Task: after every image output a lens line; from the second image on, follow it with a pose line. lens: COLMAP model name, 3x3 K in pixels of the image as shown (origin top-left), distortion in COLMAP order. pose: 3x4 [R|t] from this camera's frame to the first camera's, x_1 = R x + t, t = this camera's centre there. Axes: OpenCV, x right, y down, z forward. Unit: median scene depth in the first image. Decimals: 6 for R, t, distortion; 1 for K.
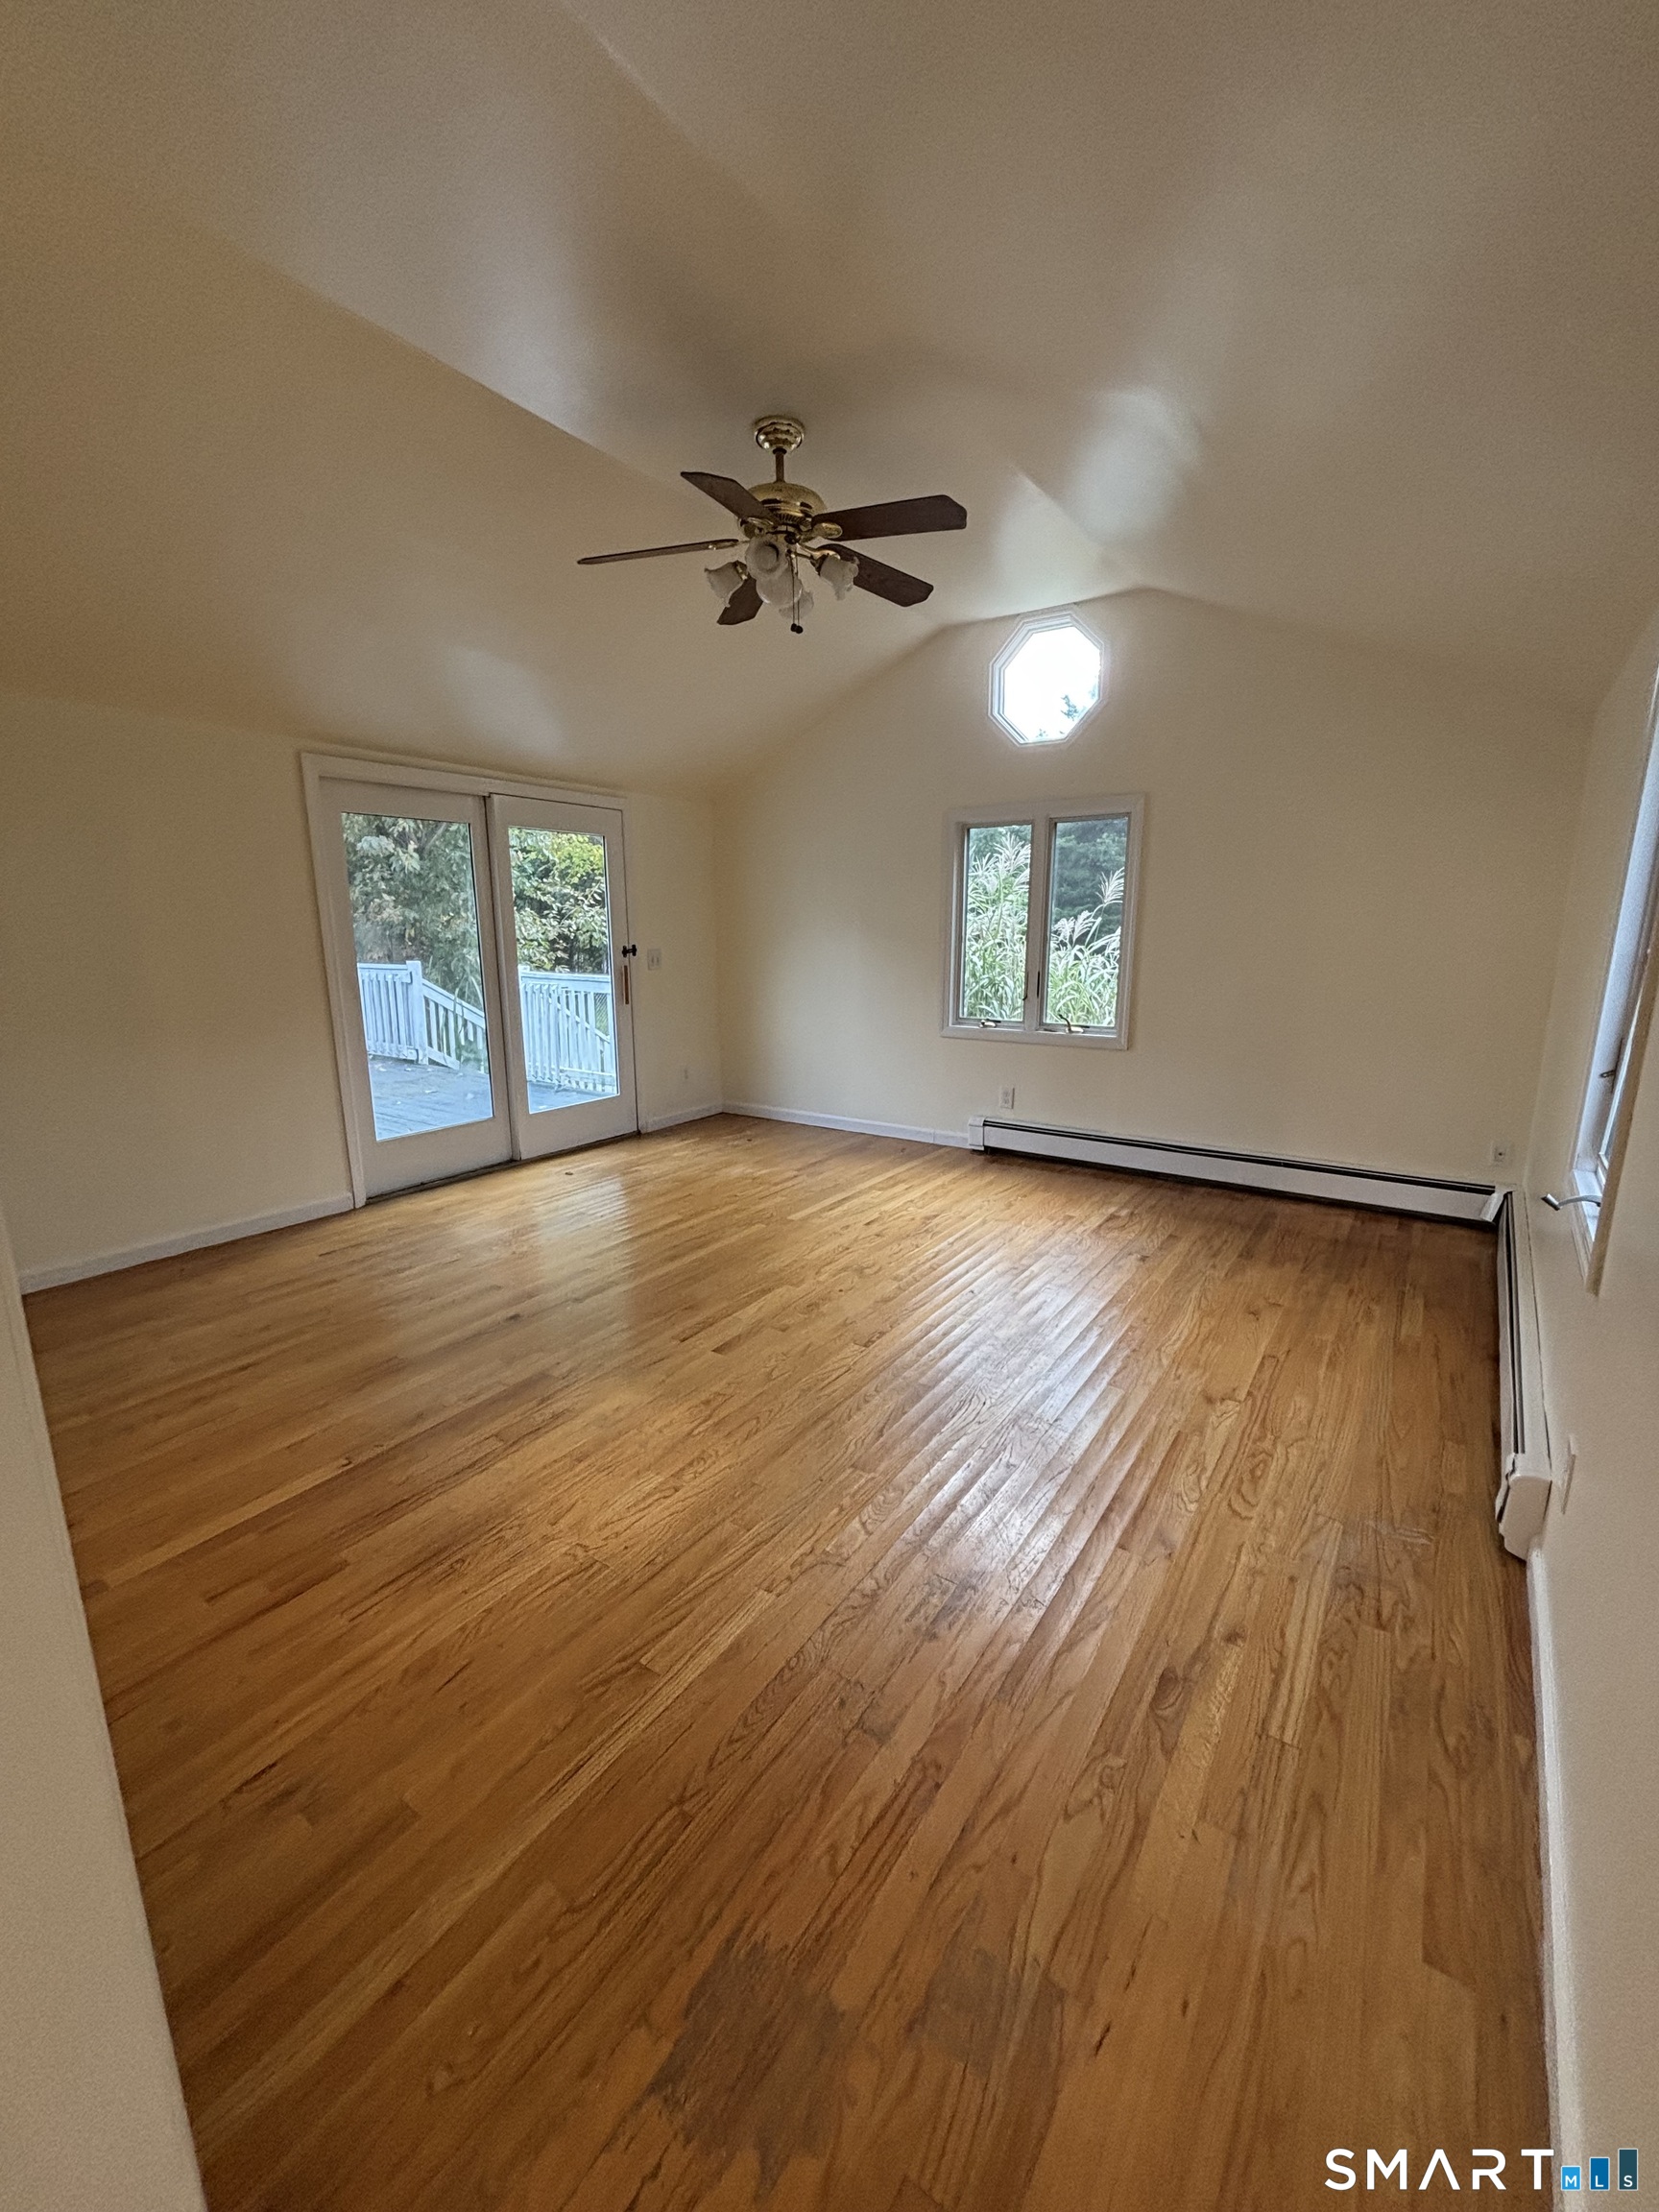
lens RADIAL K [[892.7, 0, 826.9], [0, 892.7, 1098.7], [0, 0, 1]] dist [0.005005, -0.000058]
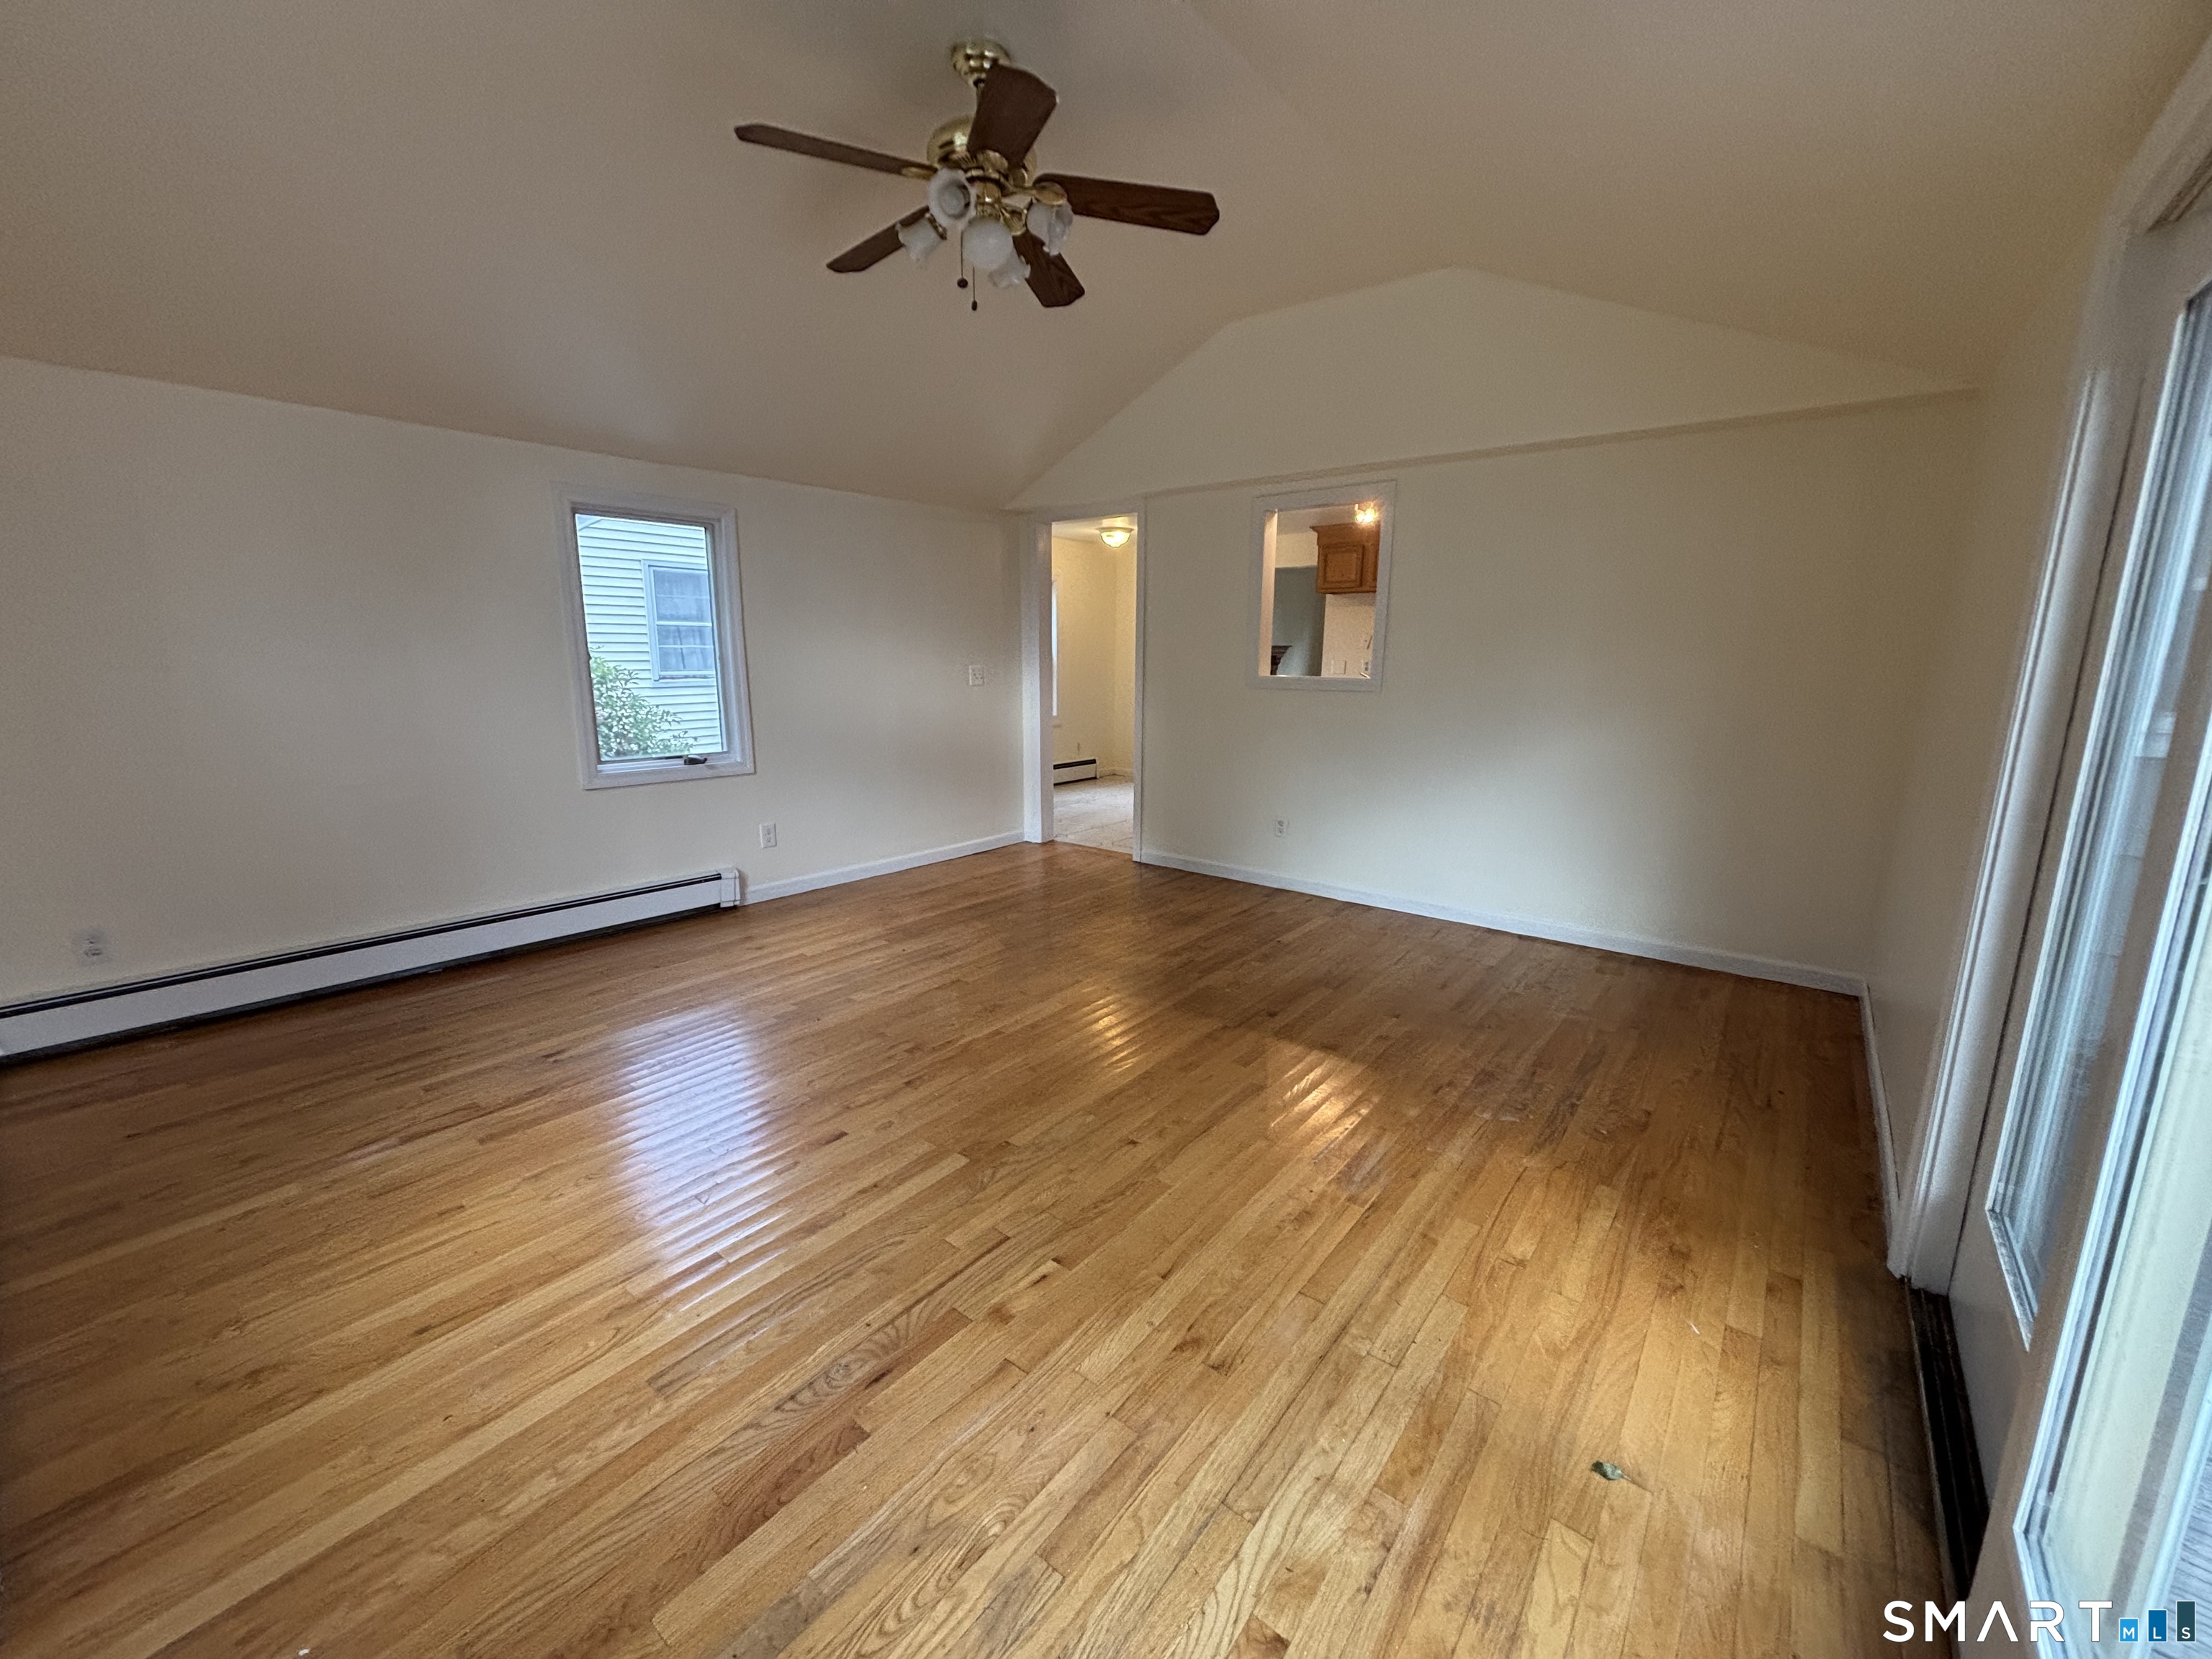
lens RADIAL K [[894.3, 0, 1110.0], [0, 894.3, 834.7], [0, 0, 1]] dist [0.000791, 0.001036]
pose [[-0.997994, -0.016555, 0.061103, -0.158811], [0.008975, 0.918451, 0.395434, -0.265552], [-0.062666, 0.395189, -0.916460, 1.377815]]
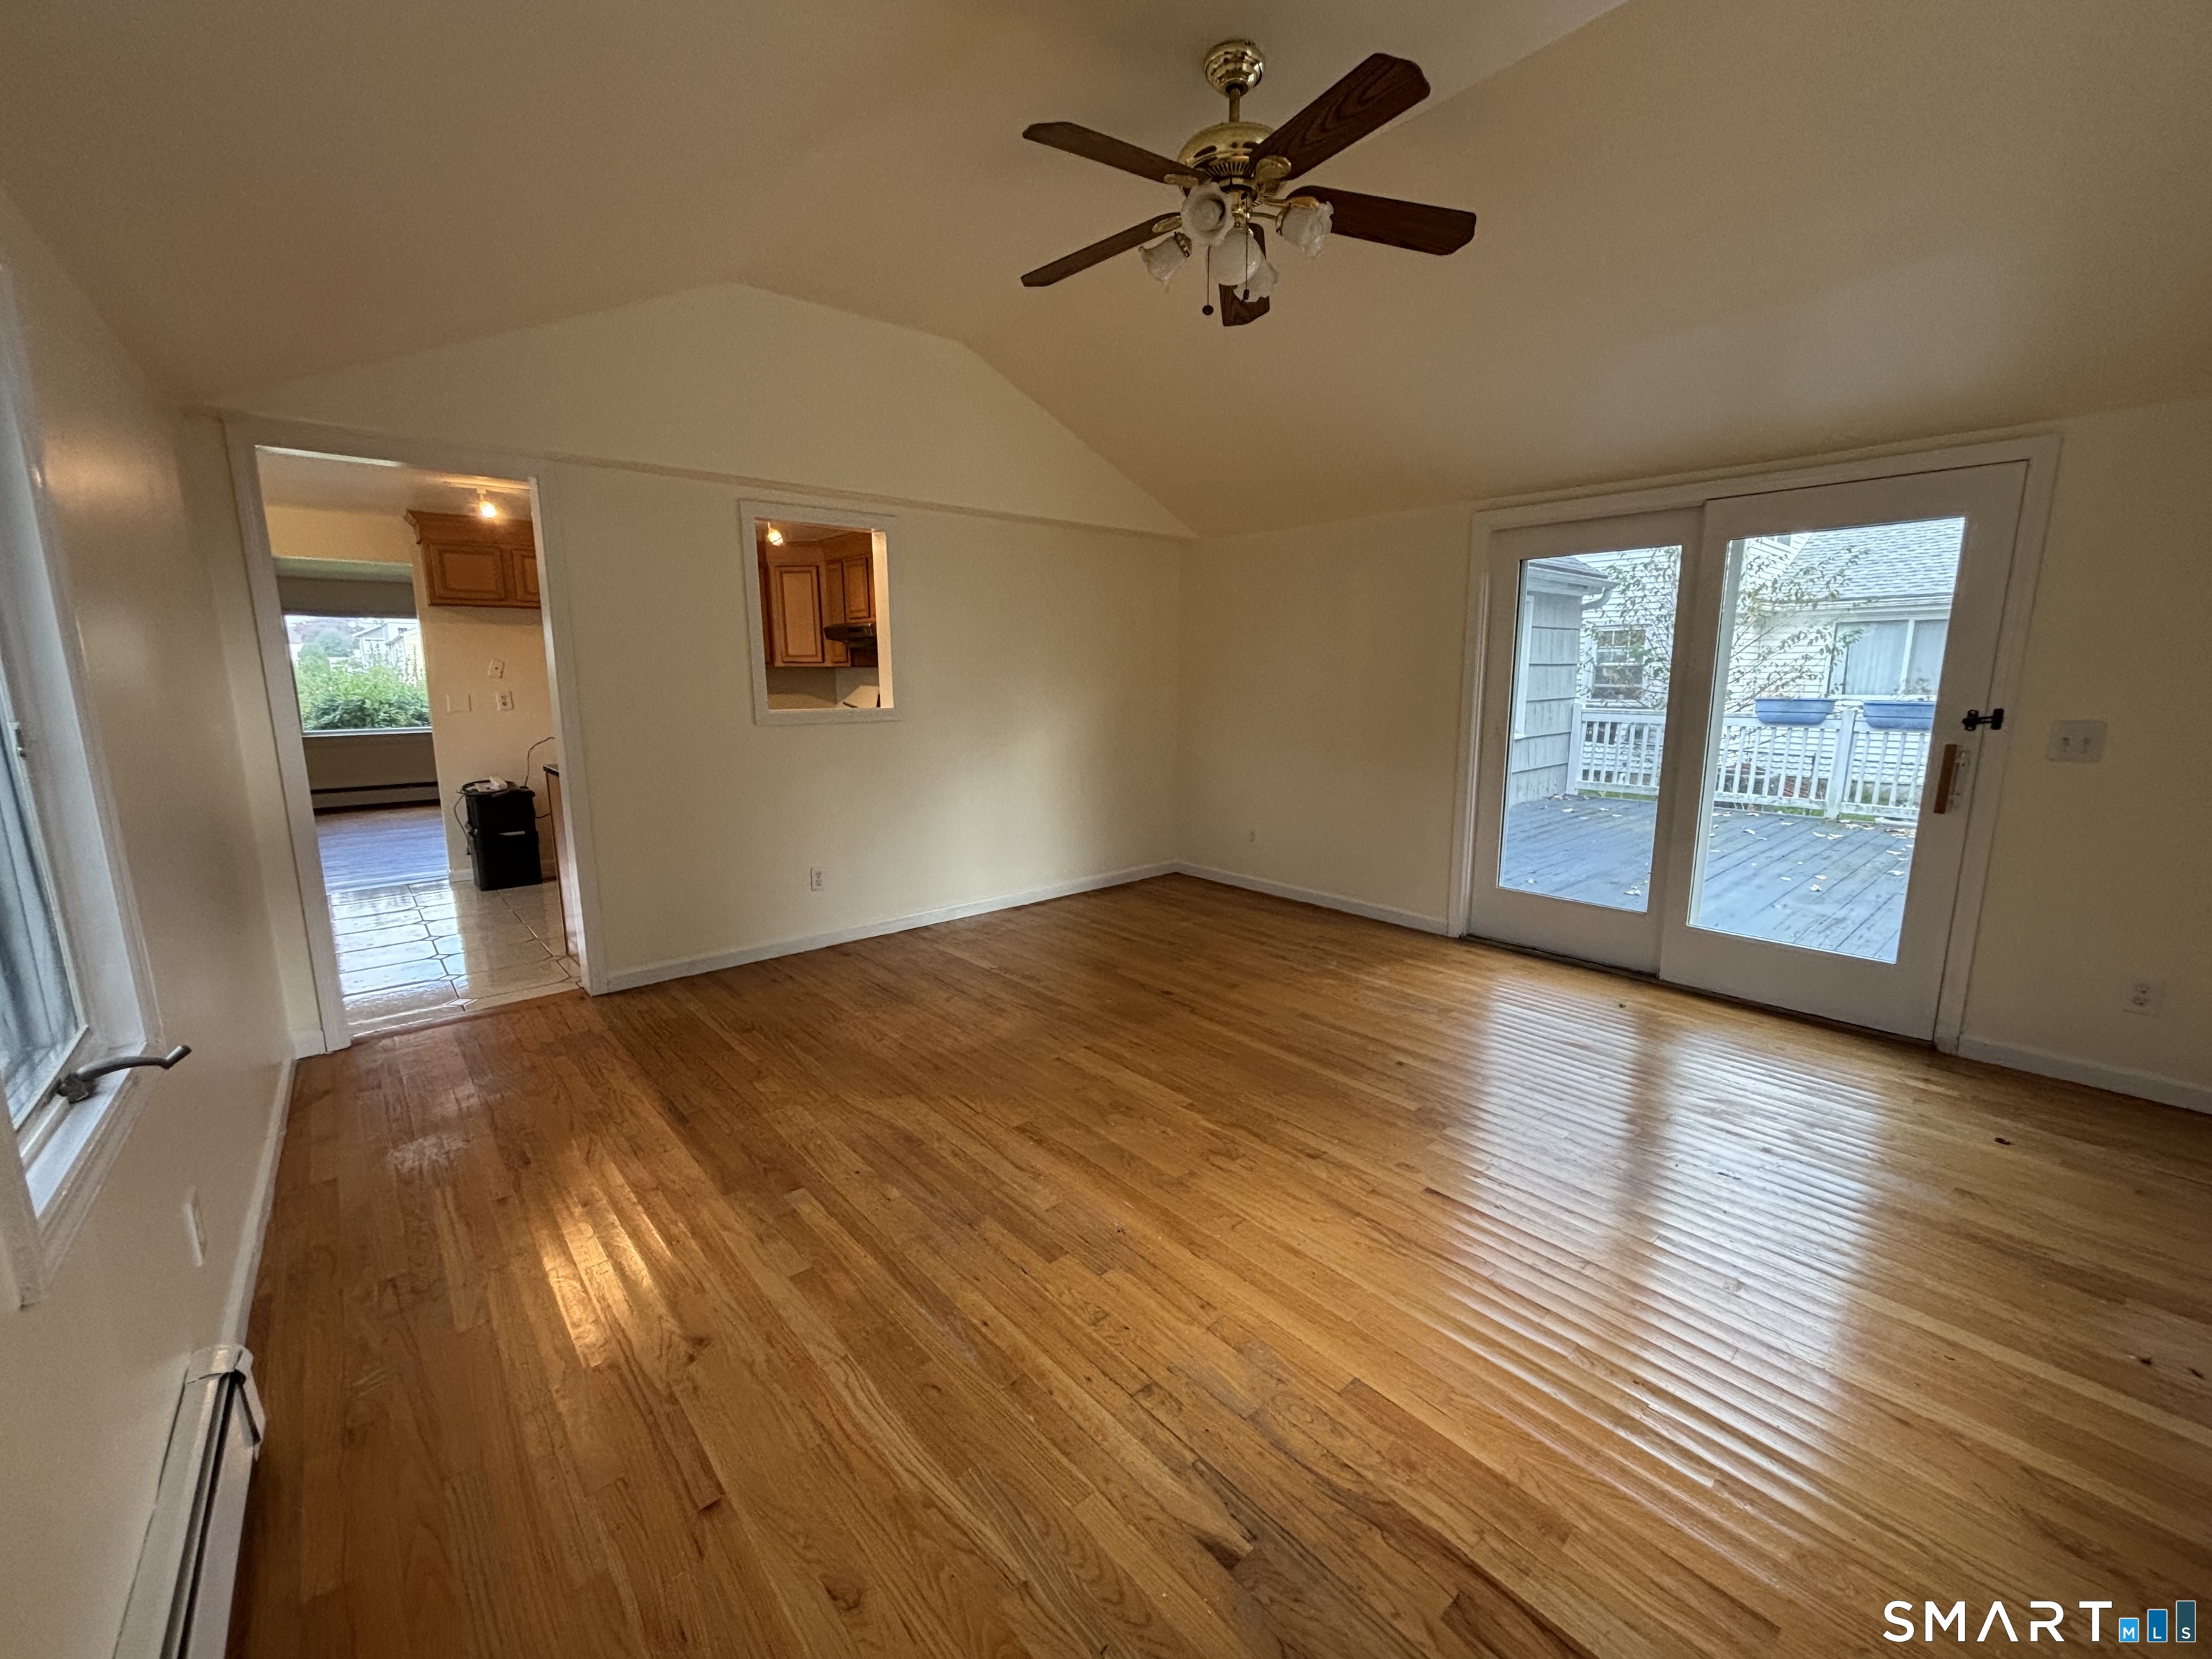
lens RADIAL K [[892.7, 0, 1106.0], [0, 892.7, 829.5], [0, 0, 1]] dist [0.005005, -0.000058]
pose [[-0.246124, 0.175968, -0.953131, 0.573410], [-0.187153, 0.956246, 0.224871, -0.163485], [0.950998, 0.233727, -0.202422, 0.813185]]
